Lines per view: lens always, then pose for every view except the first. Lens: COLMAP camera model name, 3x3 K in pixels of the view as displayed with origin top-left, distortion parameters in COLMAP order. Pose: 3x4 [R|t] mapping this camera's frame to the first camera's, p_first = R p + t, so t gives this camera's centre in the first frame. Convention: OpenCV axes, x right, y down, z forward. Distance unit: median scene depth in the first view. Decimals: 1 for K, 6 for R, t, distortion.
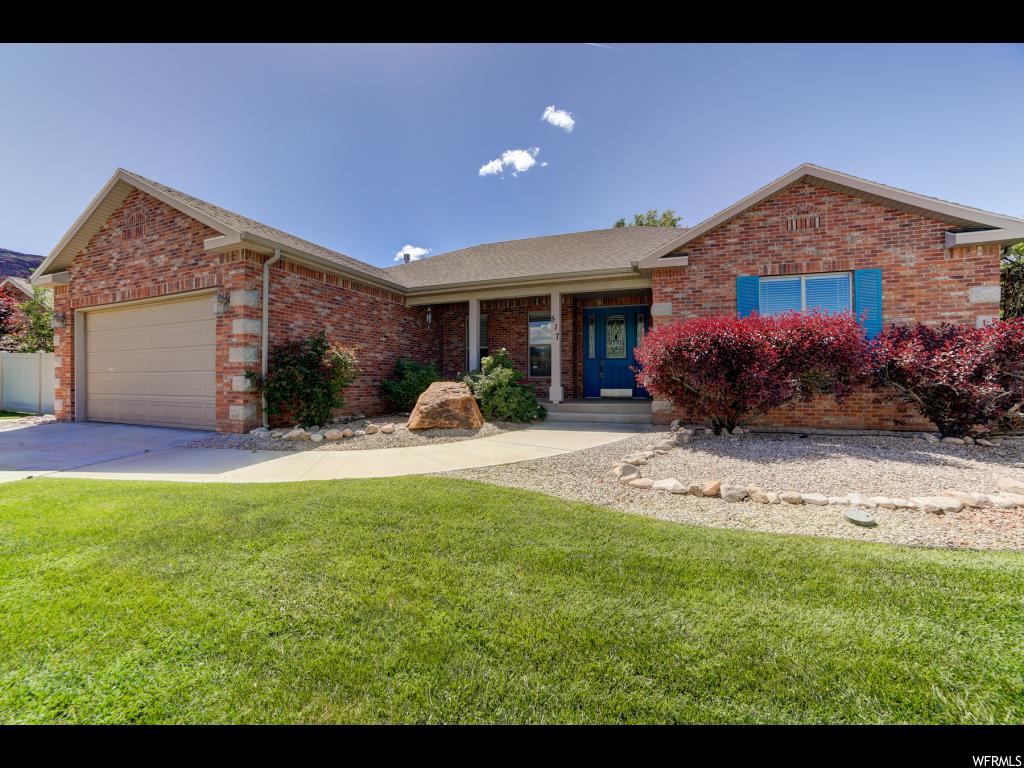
lens RADIAL K [[436.7, 0, 512.0], [0, 436.7, 384.0], [0, 0, 1]] dist [-0.048839, 0.000301]
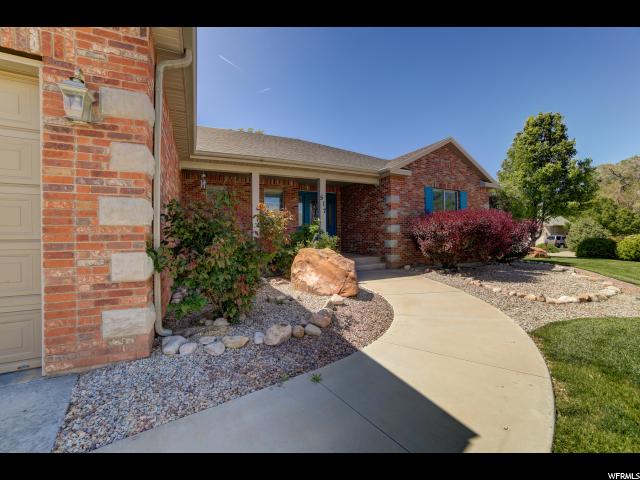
lens RADIAL K [[264.0, 0, 320.0], [0, 264.0, 240.0], [0, 0, 1]] dist [-0.091803, 0.029632]
pose [[0.700896, -0.012535, 0.713153, -0.631433], [0.011949, 0.999912, 0.005831, -0.029564], [-0.713163, 0.004435, 0.700984, 0.560517]]
